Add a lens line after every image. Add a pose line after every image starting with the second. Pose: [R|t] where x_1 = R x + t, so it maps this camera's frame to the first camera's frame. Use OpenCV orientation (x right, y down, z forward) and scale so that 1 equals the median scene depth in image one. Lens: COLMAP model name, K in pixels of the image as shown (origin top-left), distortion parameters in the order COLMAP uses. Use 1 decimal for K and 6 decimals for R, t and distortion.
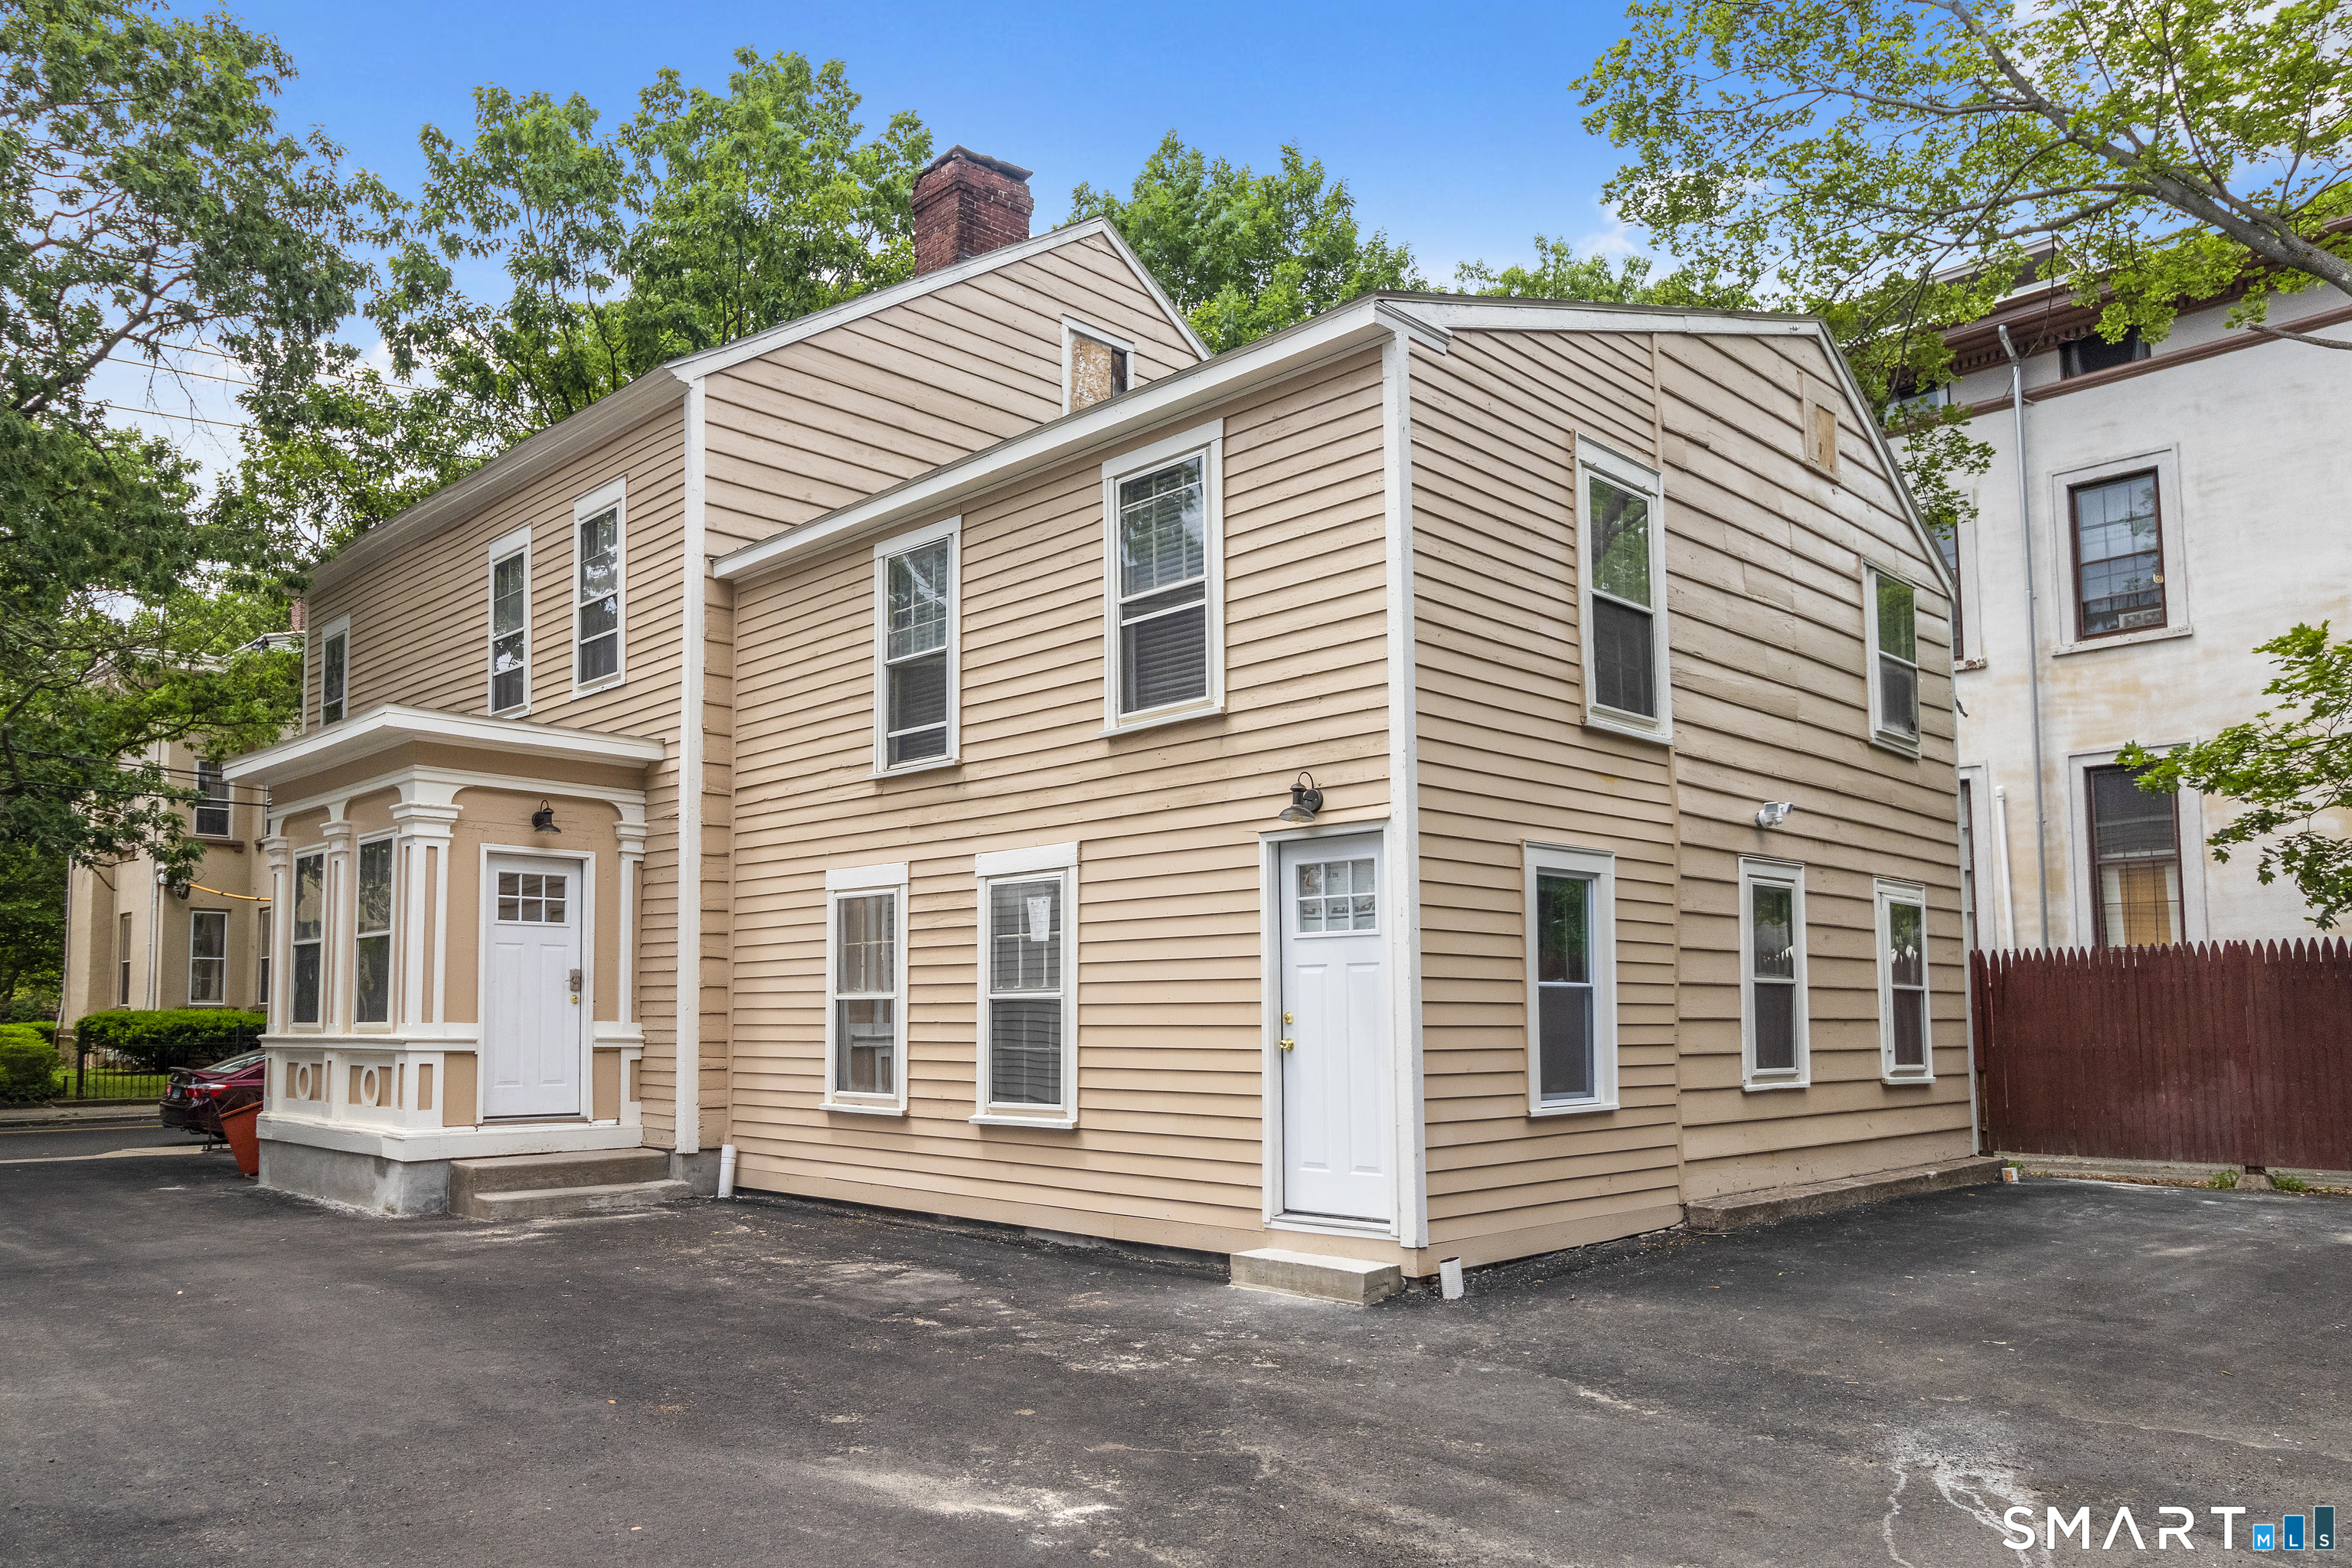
lens RADIAL K [[1698.4, 0, 1169.5], [0, 1698.4, 933.1], [0, 0, 1]] dist [-0.000025, 0.000177]
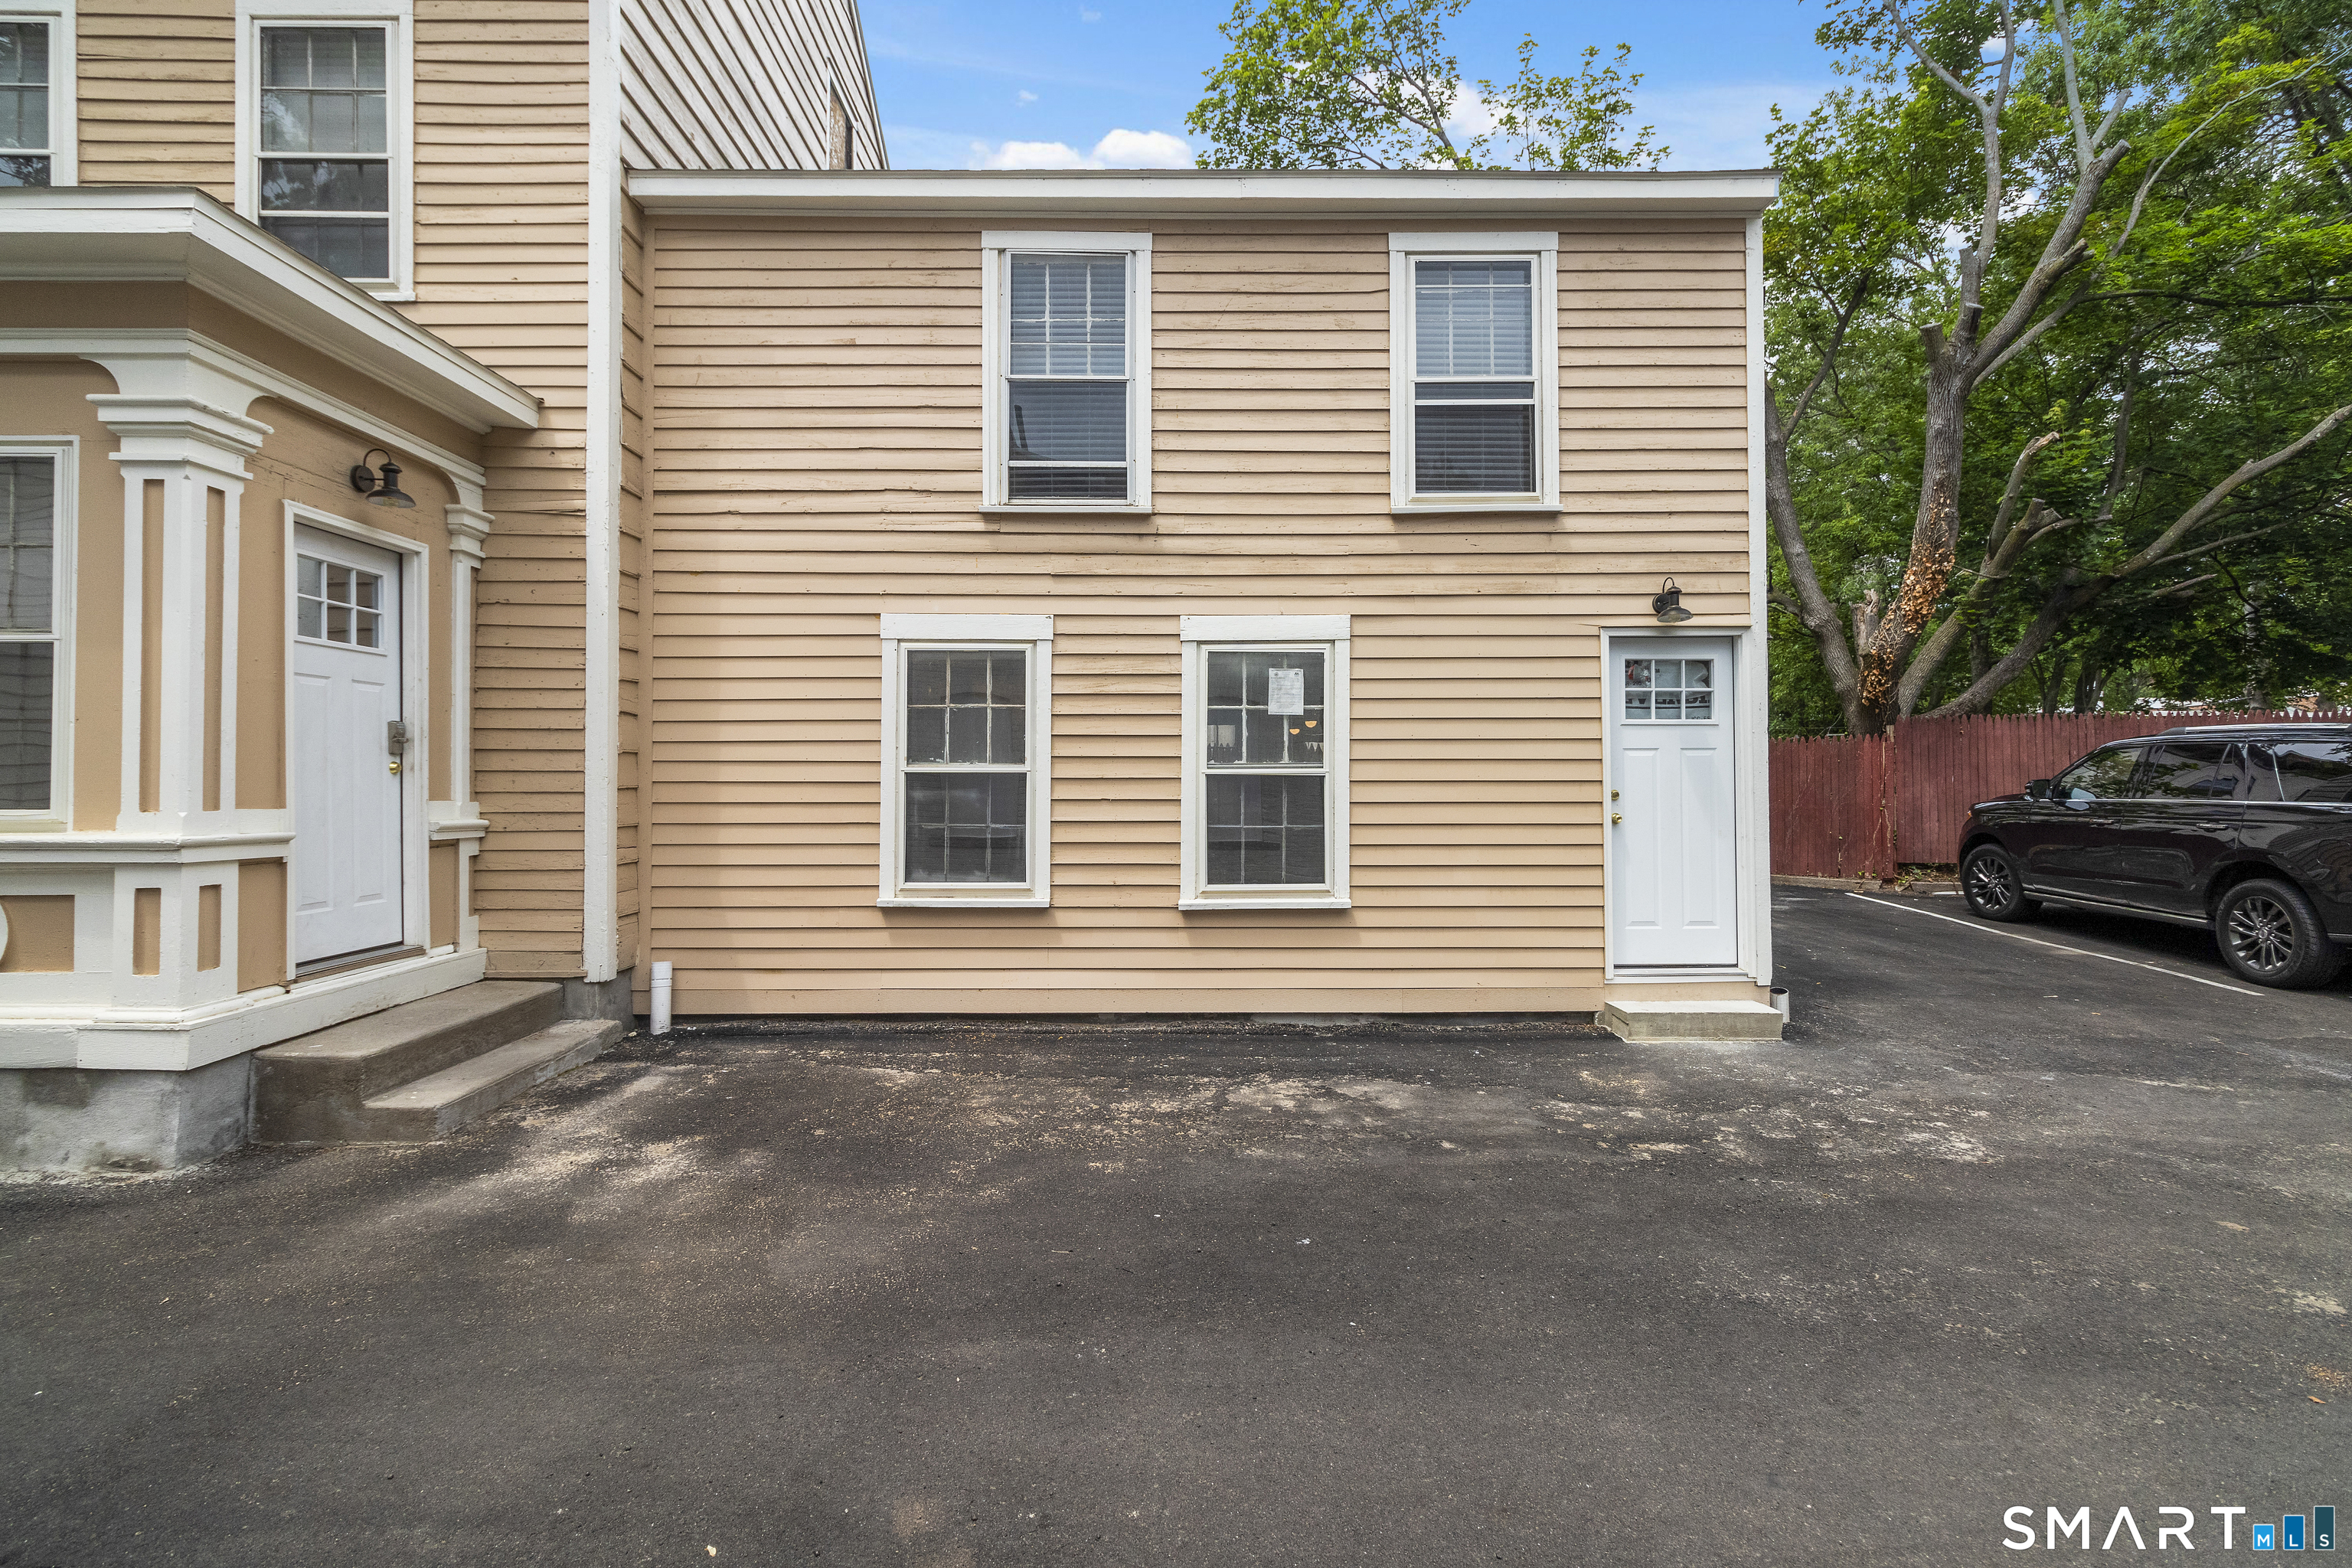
lens RADIAL K [[1079.9, 0, 1180.5], [0, 1079.9, 769.9], [0, 0, 1]] dist [0.000558, 0.000256]
pose [[0.682403, 0.006238, 0.730949, -0.500315], [-0.037736, 0.998931, 0.026705, 0.019369], [-0.730001, -0.045807, 0.681909, 0.558623]]
